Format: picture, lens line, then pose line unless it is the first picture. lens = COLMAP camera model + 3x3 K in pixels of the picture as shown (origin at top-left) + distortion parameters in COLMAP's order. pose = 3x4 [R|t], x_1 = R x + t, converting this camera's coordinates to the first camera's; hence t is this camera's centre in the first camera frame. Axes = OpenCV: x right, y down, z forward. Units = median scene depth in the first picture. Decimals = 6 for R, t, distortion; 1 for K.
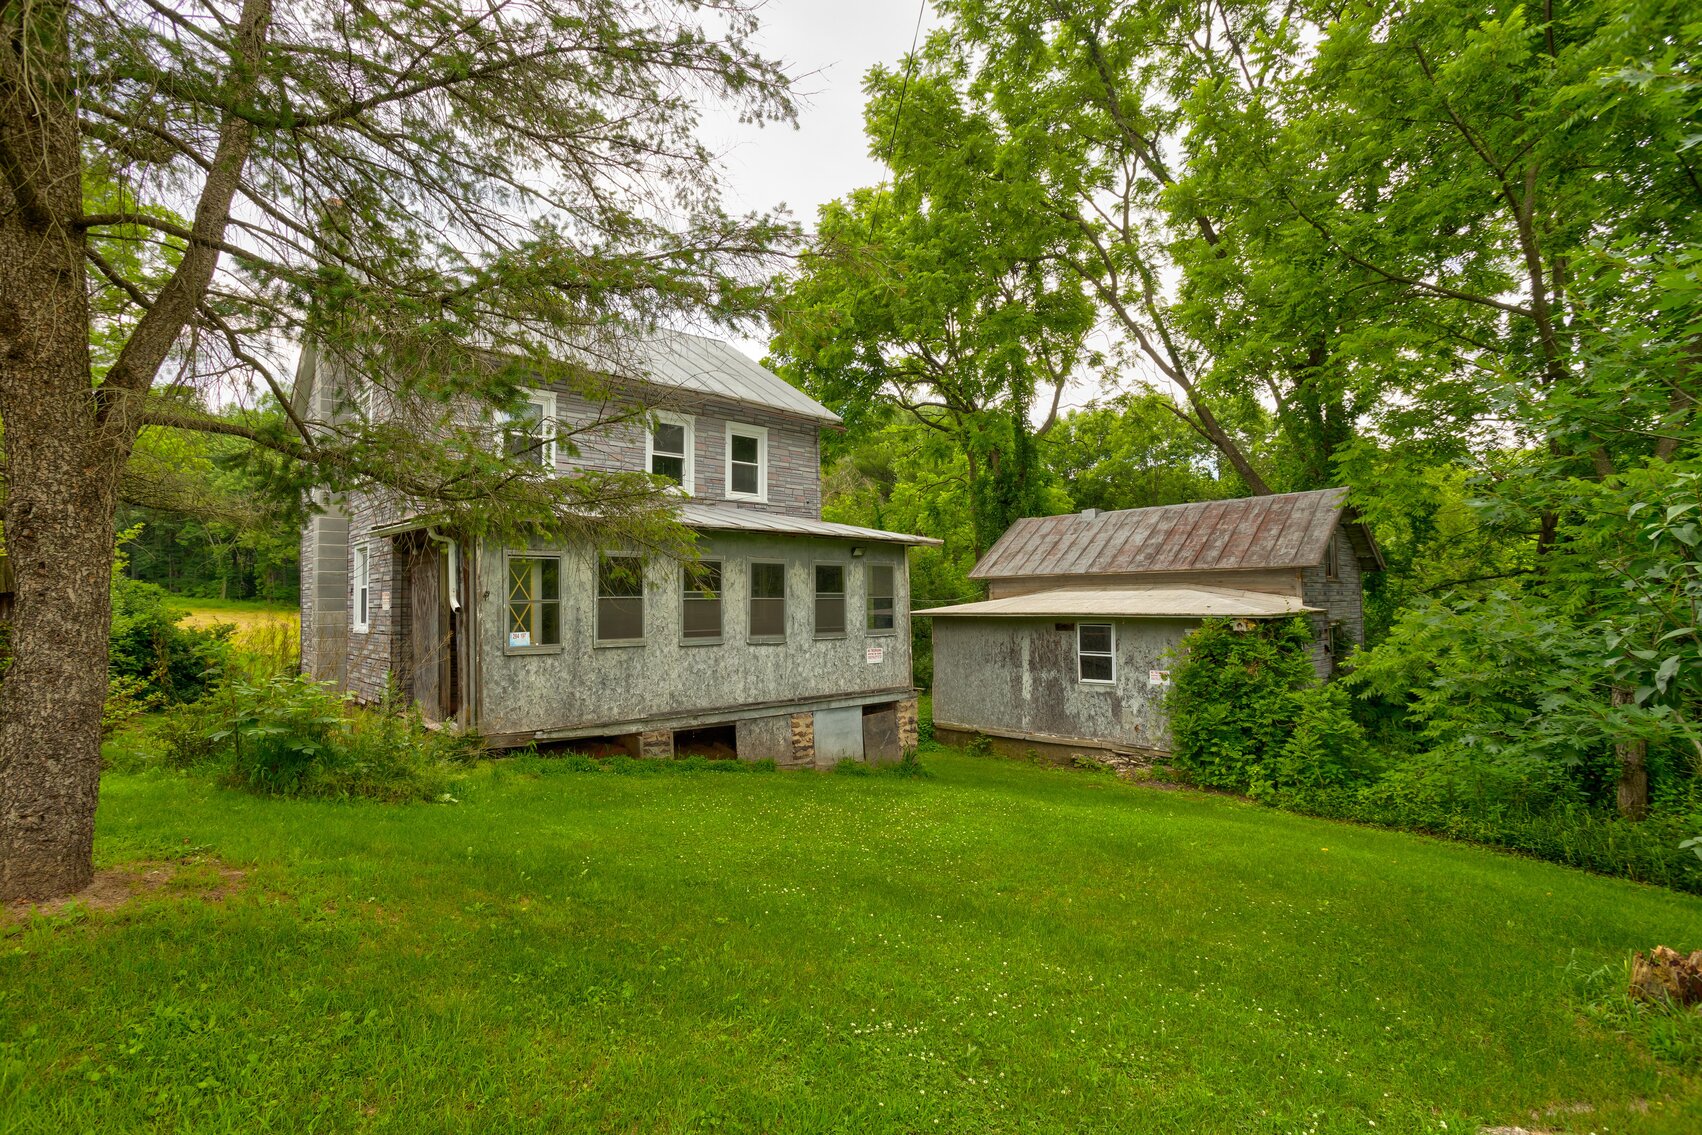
lens RADIAL K [[805.9, 0, 851.0], [0, 805.9, 567.5], [0, 0, 1]] dist [-0.042355, 0.020442]
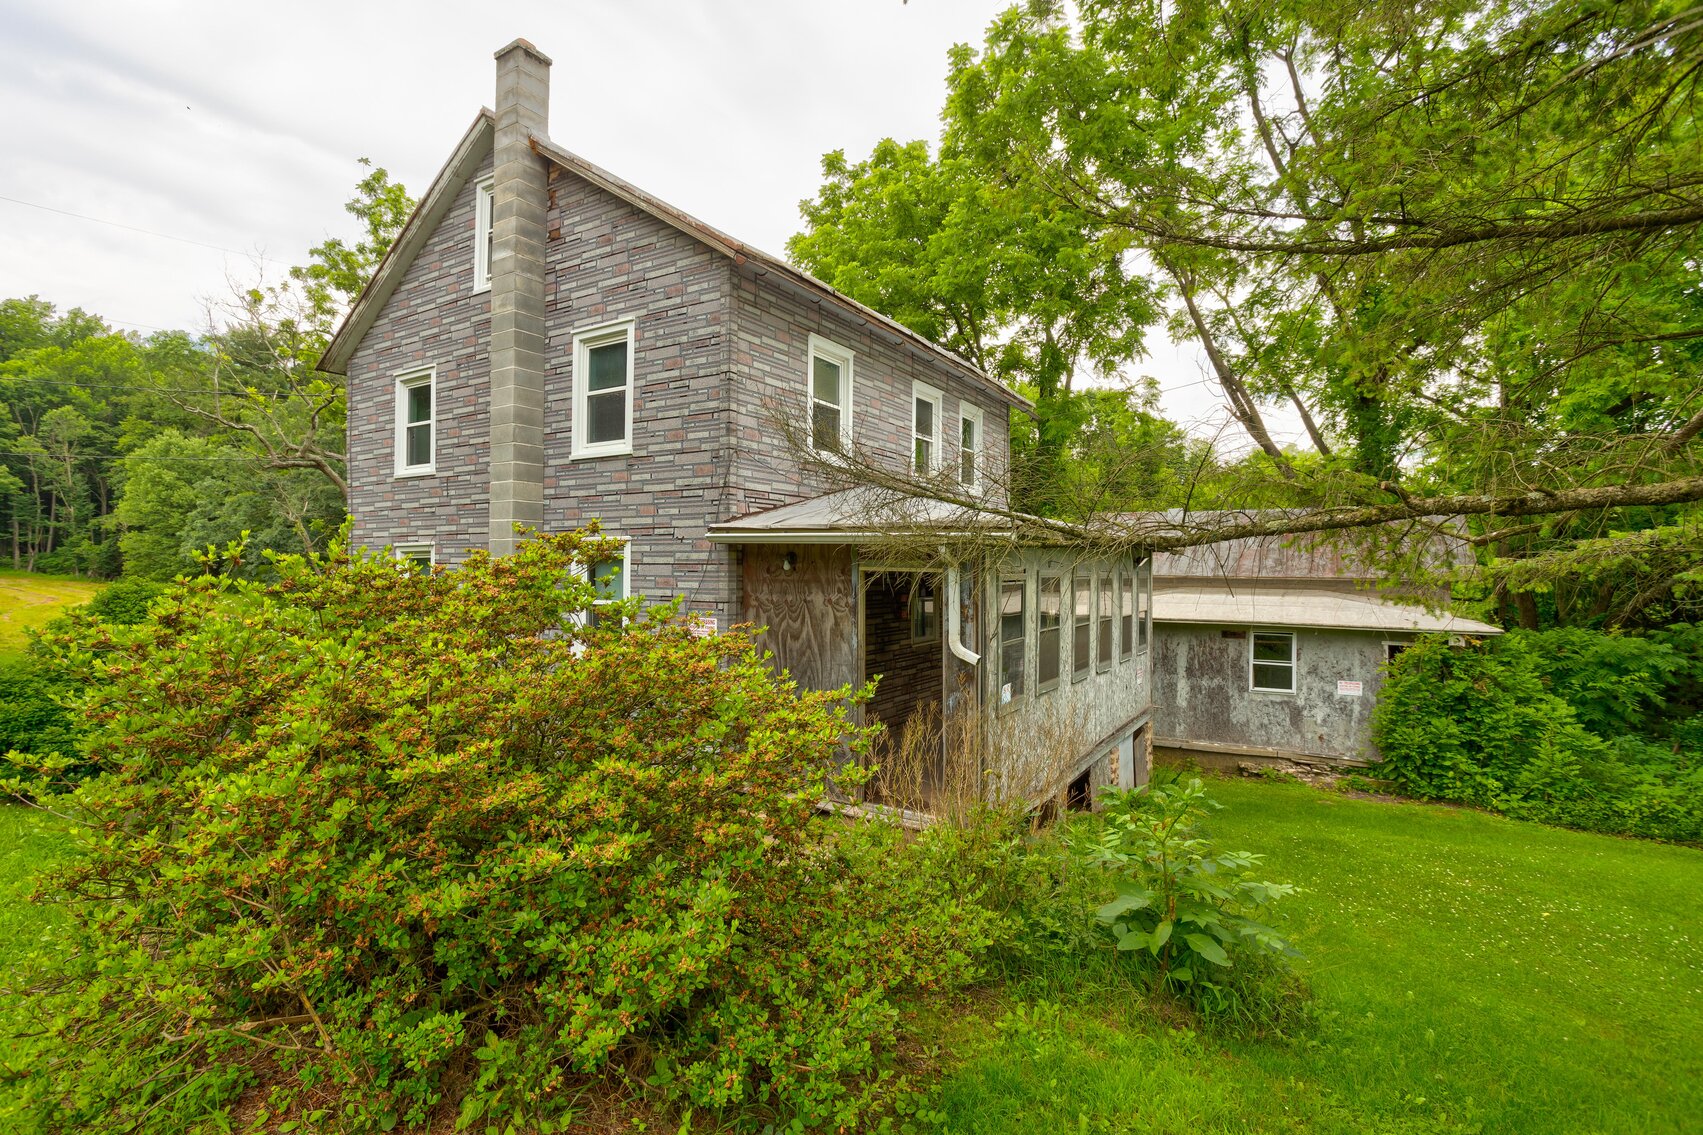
lens RADIAL K [[806.4, 0, 851.5], [0, 806.4, 567.5], [0, 0, 1]] dist [-0.042355, 0.020442]
pose [[0.967769, 0.017440, 0.251234, -0.458128], [-0.027946, 0.998875, 0.038314, -0.033855], [-0.250283, -0.044100, 0.967168, 0.186228]]
